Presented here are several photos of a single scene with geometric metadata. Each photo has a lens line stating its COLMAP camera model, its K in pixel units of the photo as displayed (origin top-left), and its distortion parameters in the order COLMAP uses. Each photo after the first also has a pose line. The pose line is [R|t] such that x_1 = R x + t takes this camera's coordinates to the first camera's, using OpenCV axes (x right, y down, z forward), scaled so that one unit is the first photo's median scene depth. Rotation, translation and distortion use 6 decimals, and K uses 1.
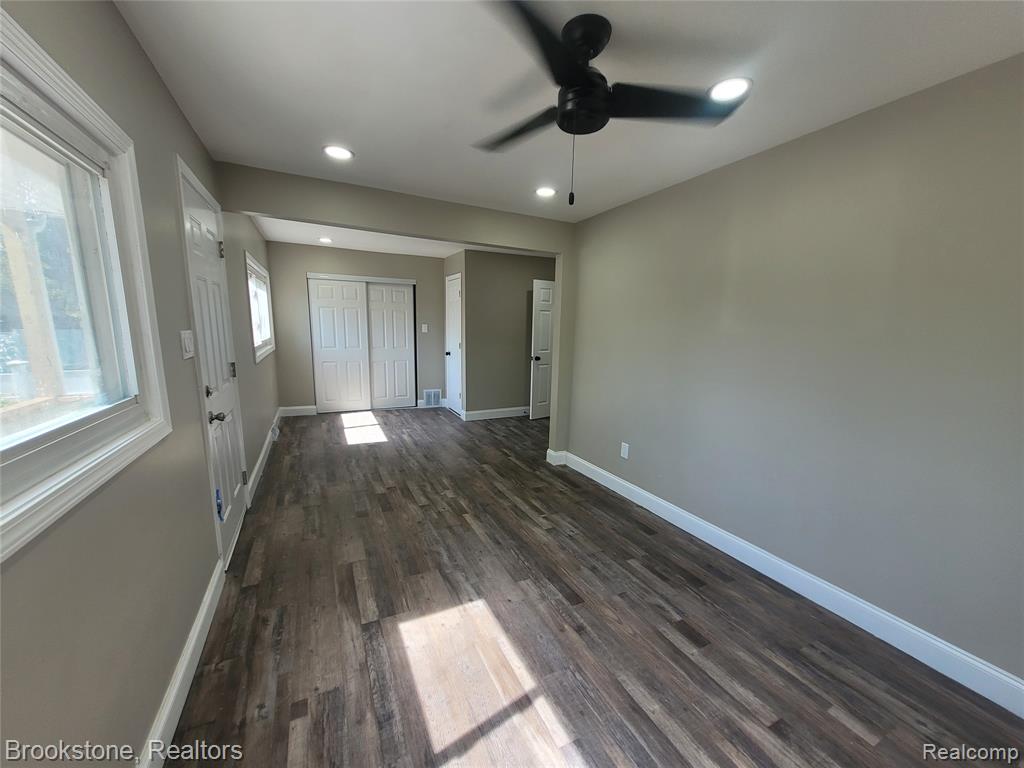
lens RADIAL K [[398.7, 0, 508.7], [0, 398.7, 394.6], [0, 0, 1]] dist [-0.000910, 0.000003]
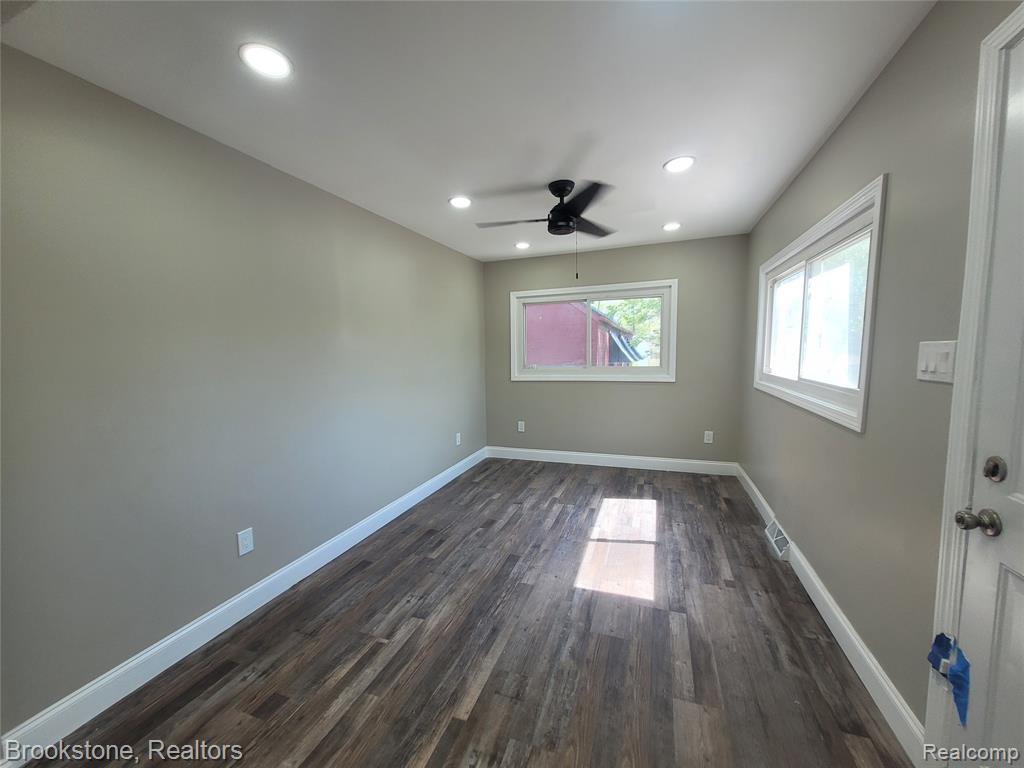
lens RADIAL K [[398.7, 0, 512.2], [0, 398.7, 383.2], [0, 0, 1]] dist [-0.000910, 0.000003]
pose [[-0.698425, -0.066207, 0.712614, -0.694520], [0.127770, 0.968181, 0.215177, -0.292264], [-0.704185, 0.241336, -0.667742, 1.720119]]
